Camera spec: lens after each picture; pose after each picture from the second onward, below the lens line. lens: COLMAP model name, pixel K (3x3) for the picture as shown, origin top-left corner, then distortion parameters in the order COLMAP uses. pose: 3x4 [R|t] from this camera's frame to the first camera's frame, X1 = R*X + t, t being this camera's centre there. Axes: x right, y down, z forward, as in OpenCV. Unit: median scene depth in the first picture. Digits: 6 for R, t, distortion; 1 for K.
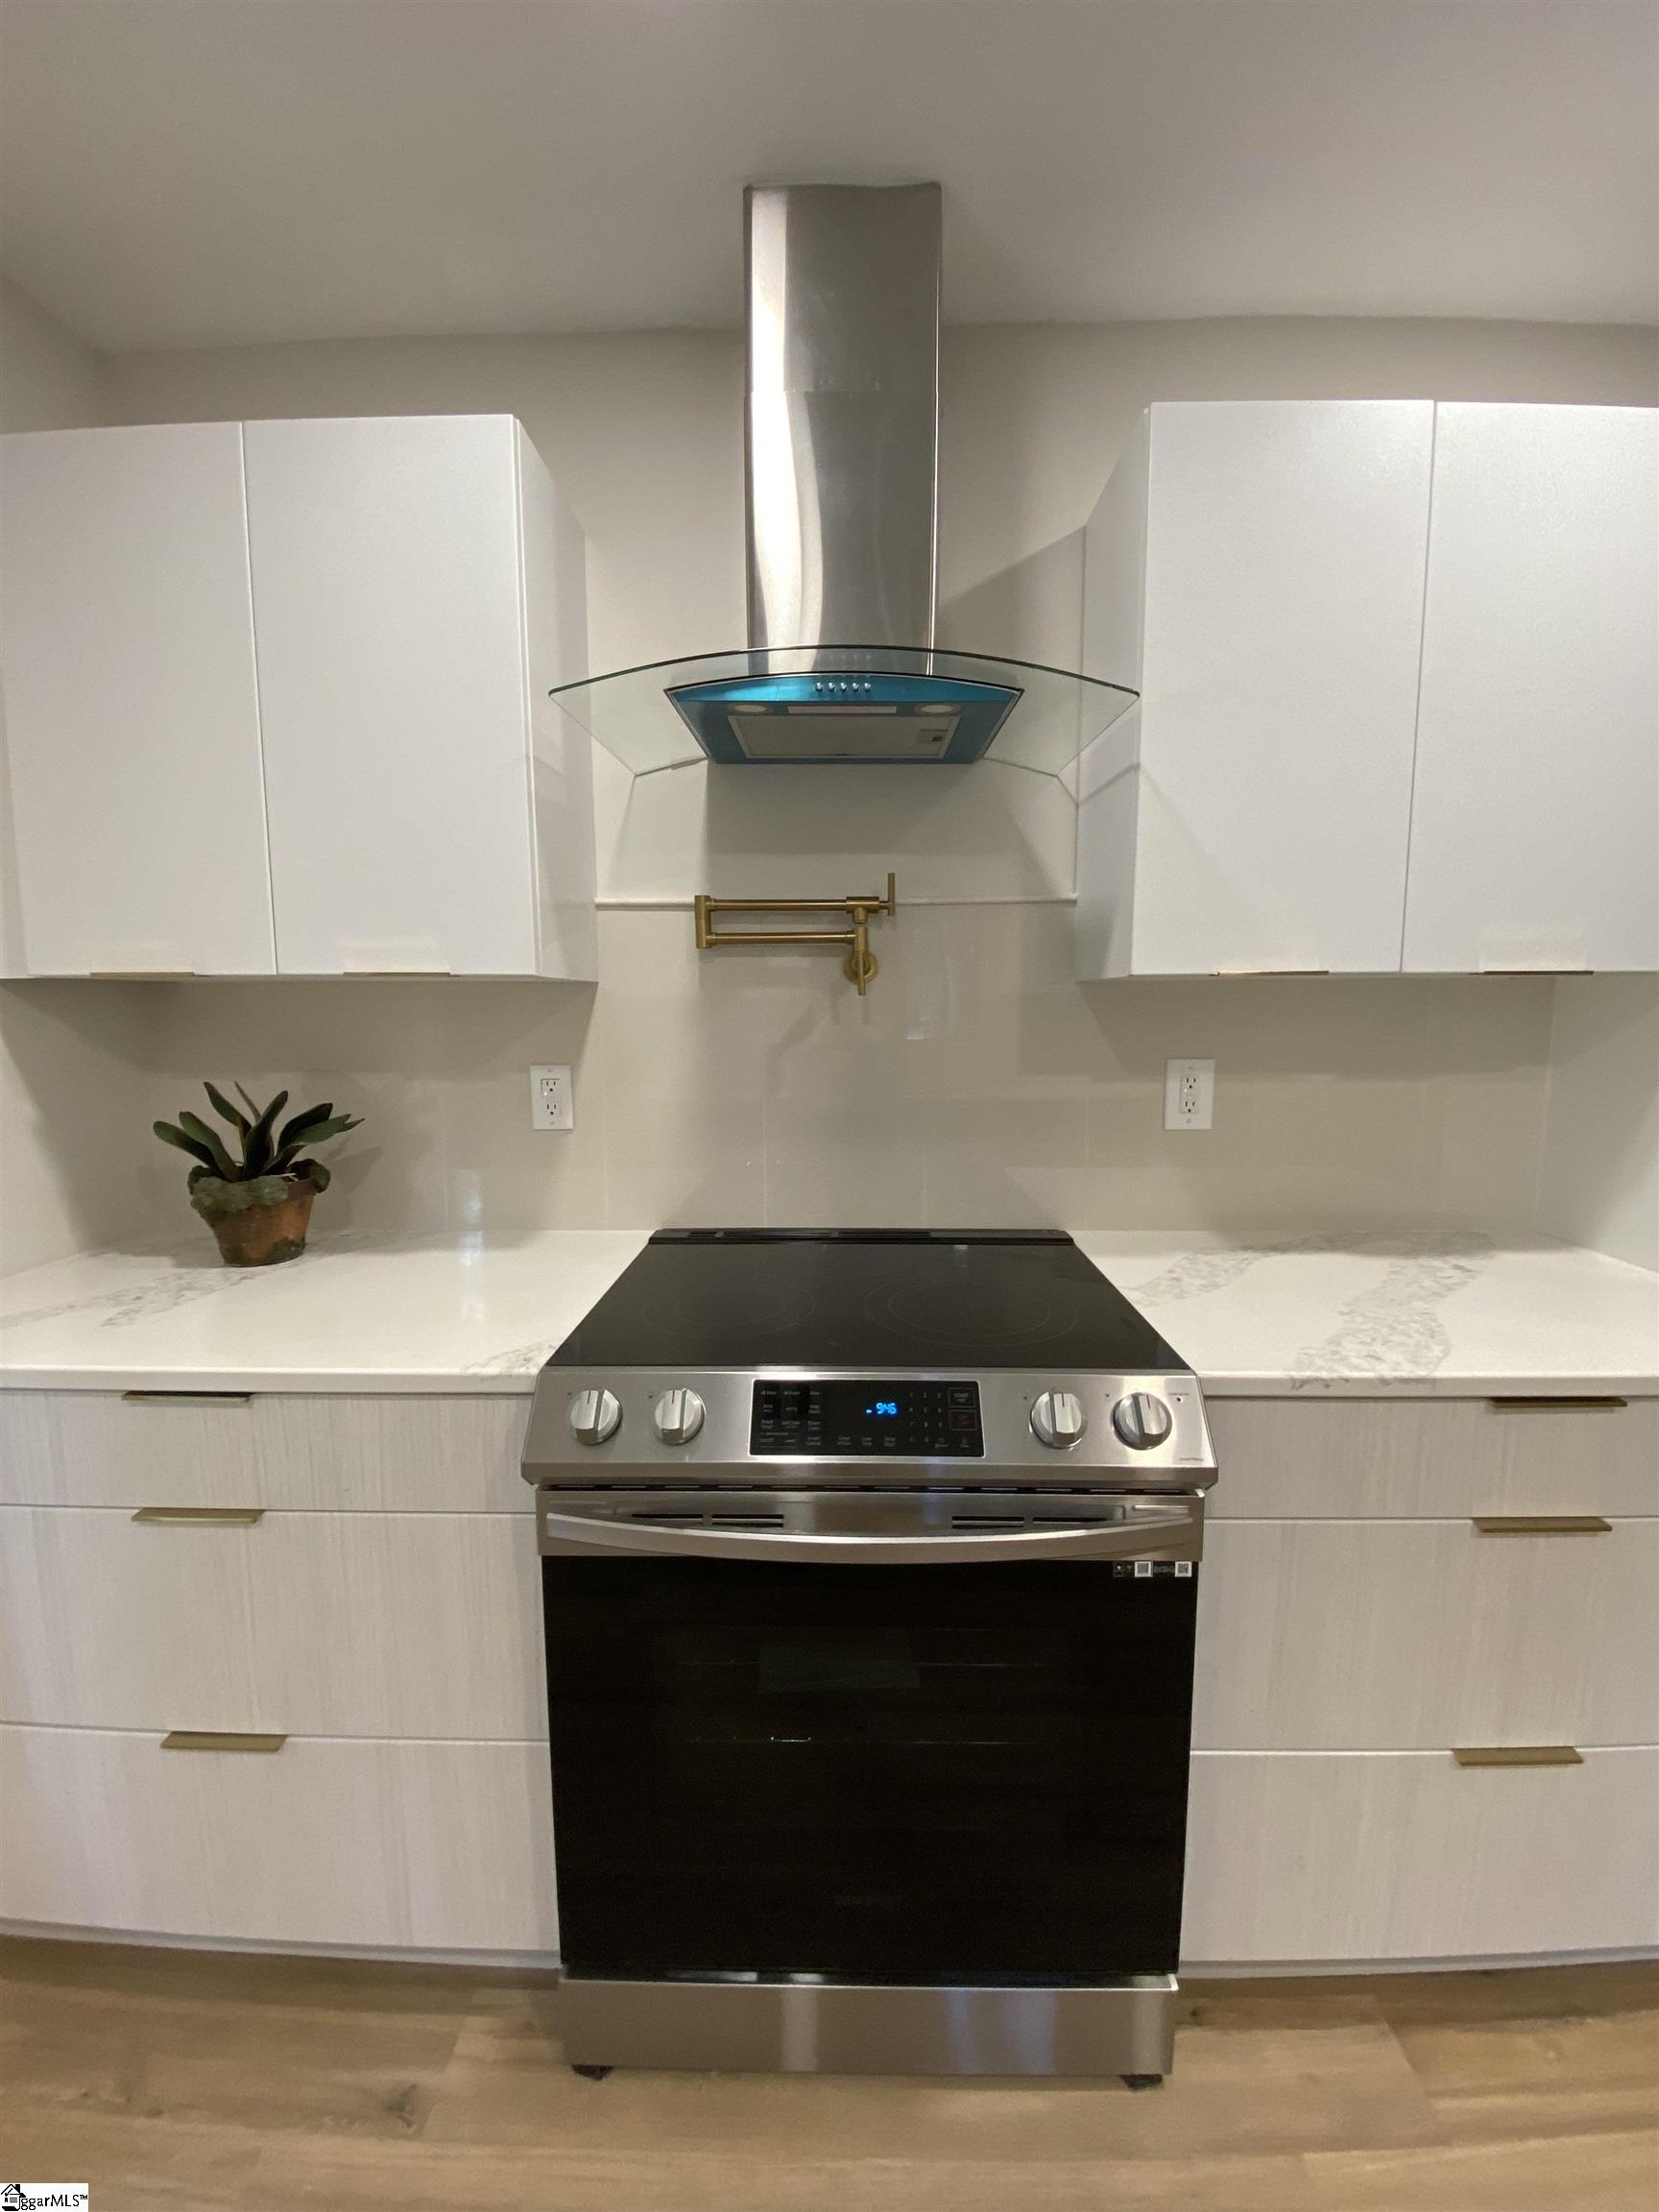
lens RADIAL K [[899.2, 0, 798.8], [0, 899.2, 1116.9], [0, 0, 1]] dist [0.017024, -0.023086]
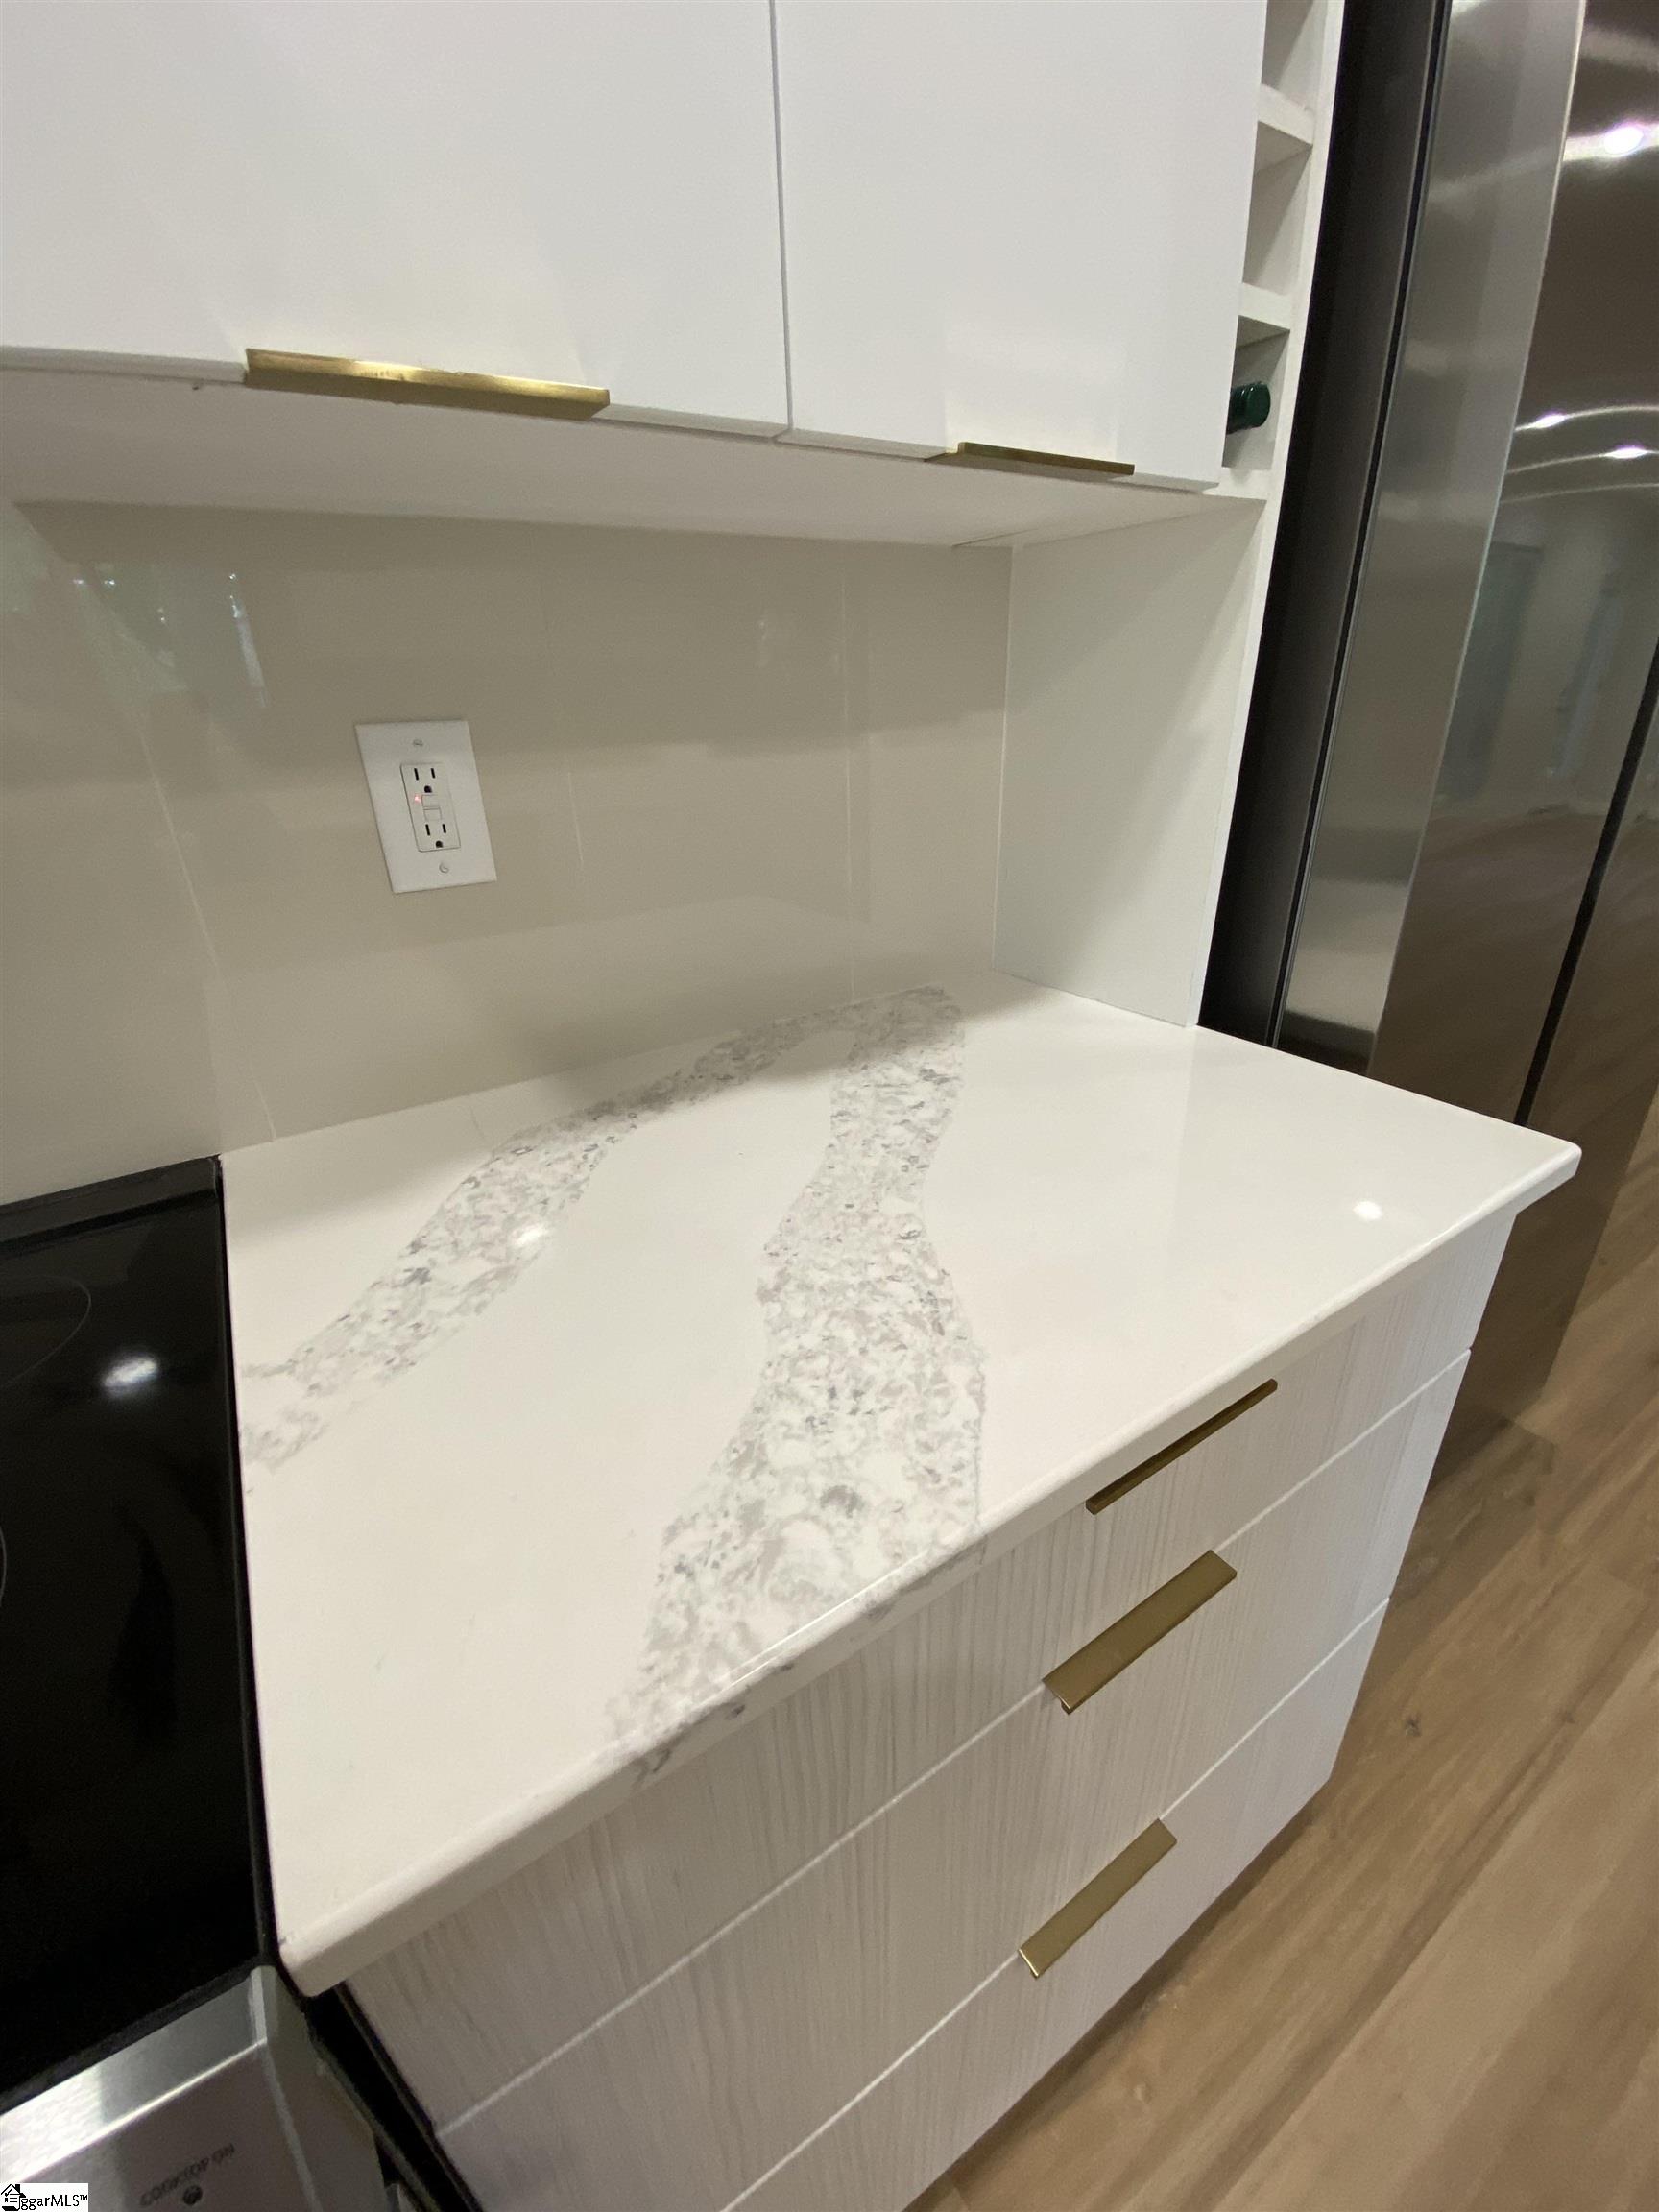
lens RADIAL K [[899.2, 0, 798.8], [0, 899.2, 1116.9], [0, 0, 1]] dist [0.017024, -0.023086]
pose [[0.831177, -0.256723, 0.493192, 0.375286], [0.106429, 0.944082, 0.312061, 0.000139], [-0.545727, -0.206888, 0.812022, 0.578879]]
